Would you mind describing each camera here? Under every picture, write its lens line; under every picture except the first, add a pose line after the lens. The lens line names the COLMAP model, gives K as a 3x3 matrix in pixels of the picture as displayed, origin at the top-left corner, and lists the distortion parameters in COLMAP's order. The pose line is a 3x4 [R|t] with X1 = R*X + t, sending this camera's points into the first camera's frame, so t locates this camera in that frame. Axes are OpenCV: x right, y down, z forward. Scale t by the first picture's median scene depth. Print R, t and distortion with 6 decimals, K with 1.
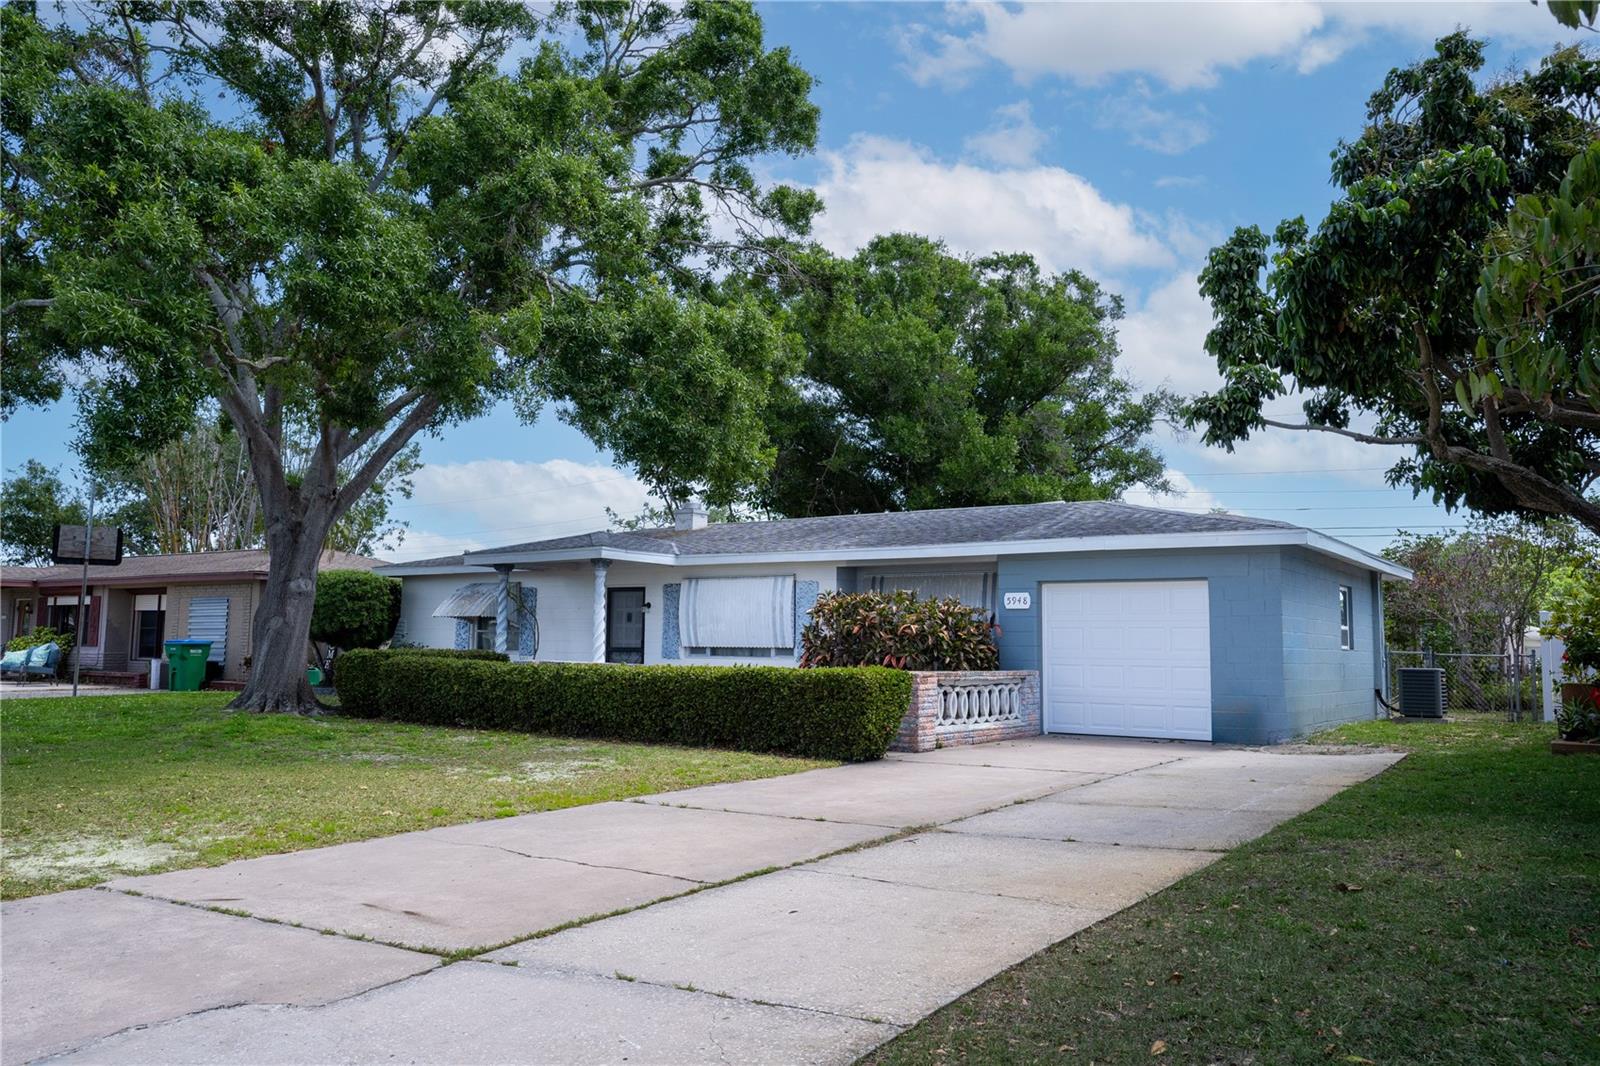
lens RADIAL K [[1317.5, 0, 800.0], [0, 1317.5, 533.0], [0, 0, 1]] dist [0.004207, 0.000677]
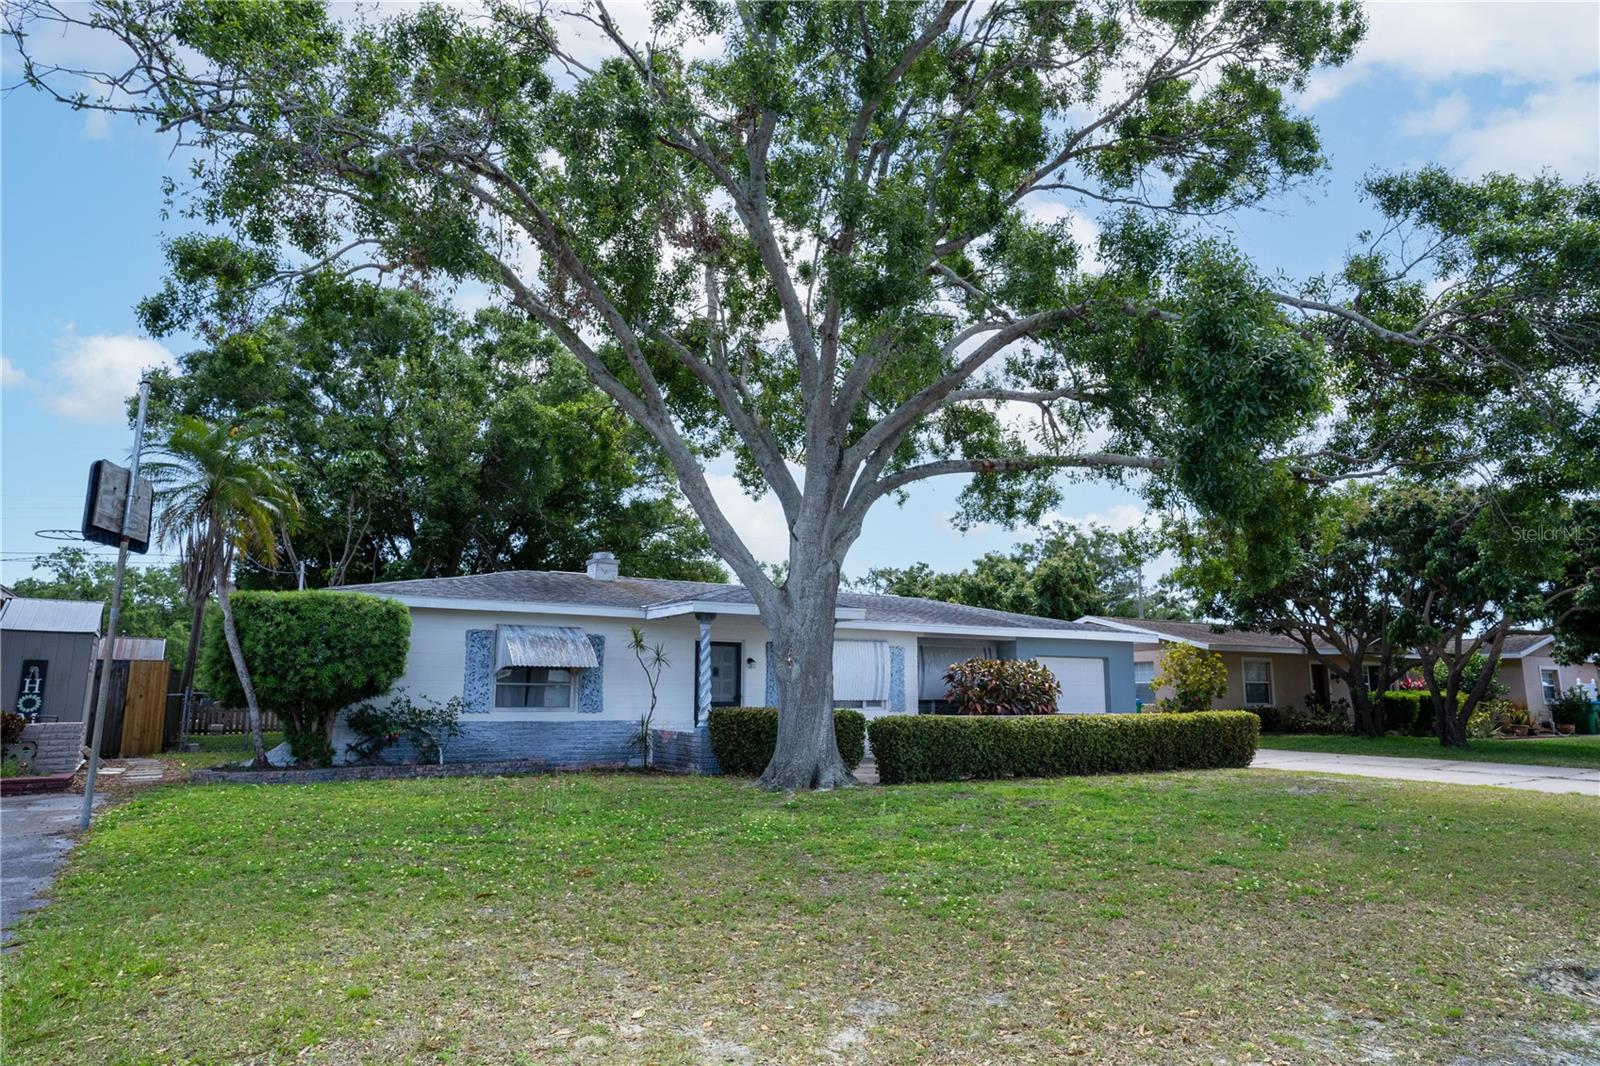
lens RADIAL K [[1008.2, 0, 800.0], [0, 1008.2, 533.0], [0, 0, 1]] dist [-0.023690, -0.000491]
pose [[0.366192, 0.141879, 0.919660, -0.911394], [-0.076239, 0.989560, -0.122306, 0.052847], [-0.927411, -0.025326, 0.373186, 0.717522]]
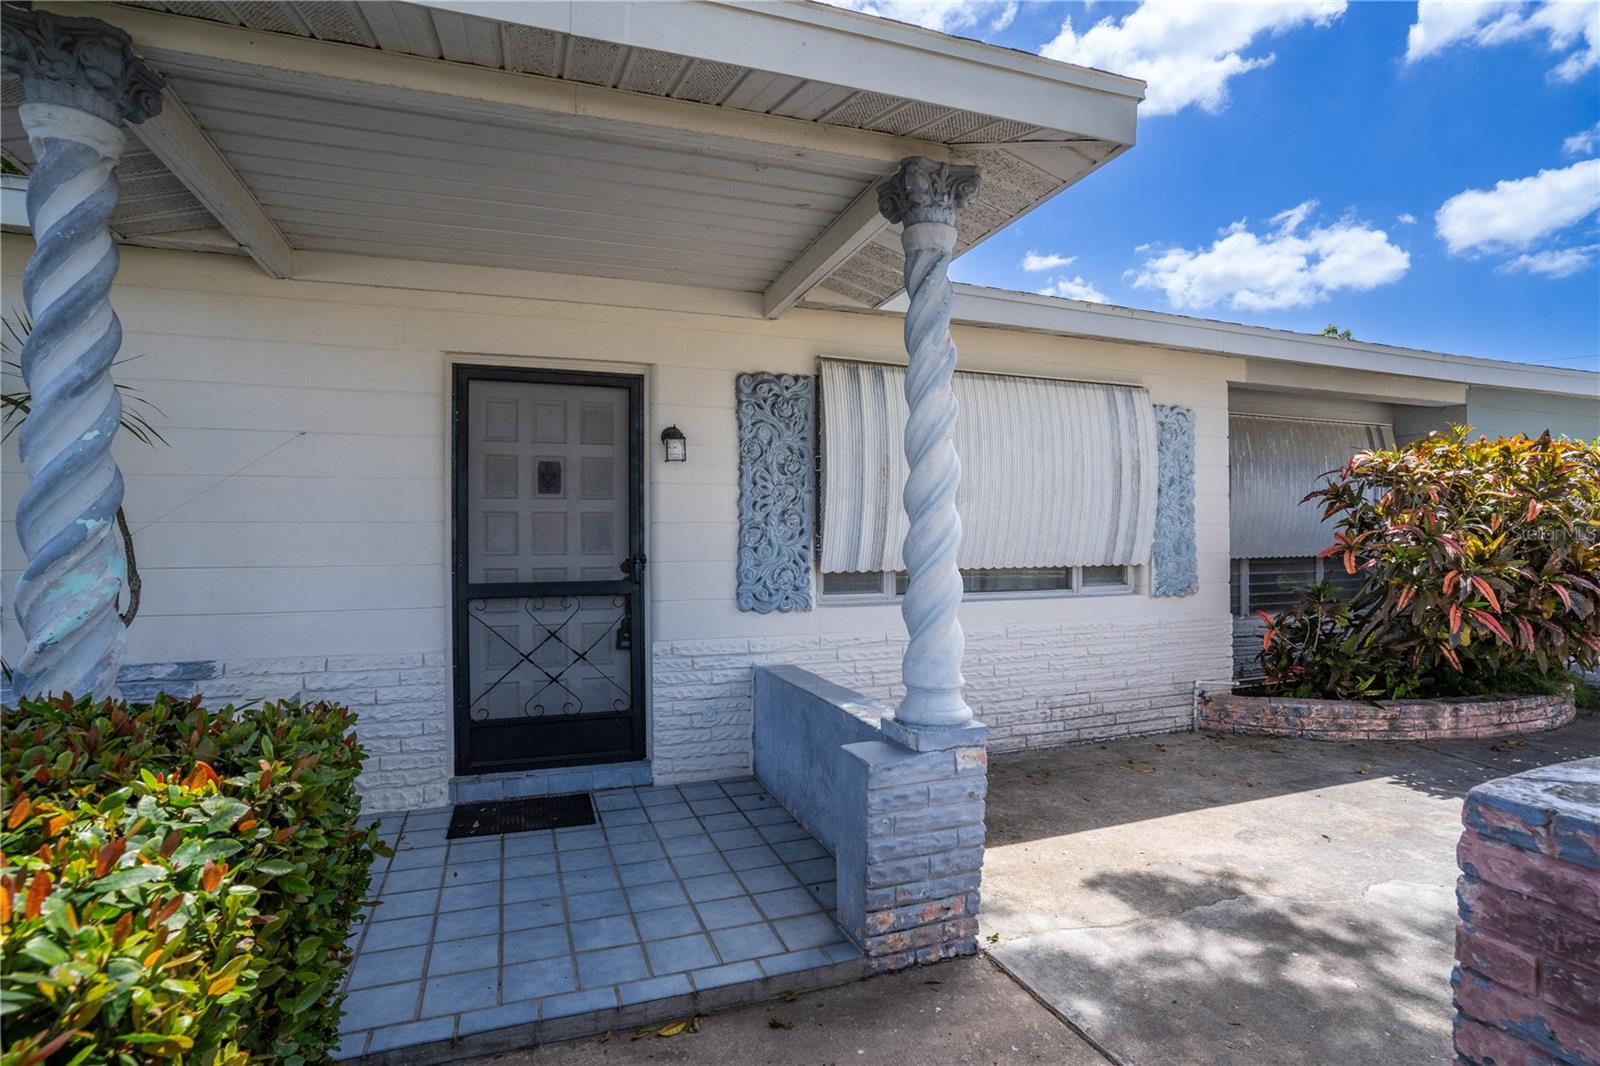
lens RADIAL K [[795.8, 0, 800.0], [0, 795.8, 533.0], [0, 0, 1]] dist [-0.001475, -0.000143]
pose [[0.542445, -0.005883, 0.840071, -0.267512], [-0.063155, 0.996860, 0.047761, 0.071019], [-0.837714, -0.078963, 0.540370, 0.943586]]
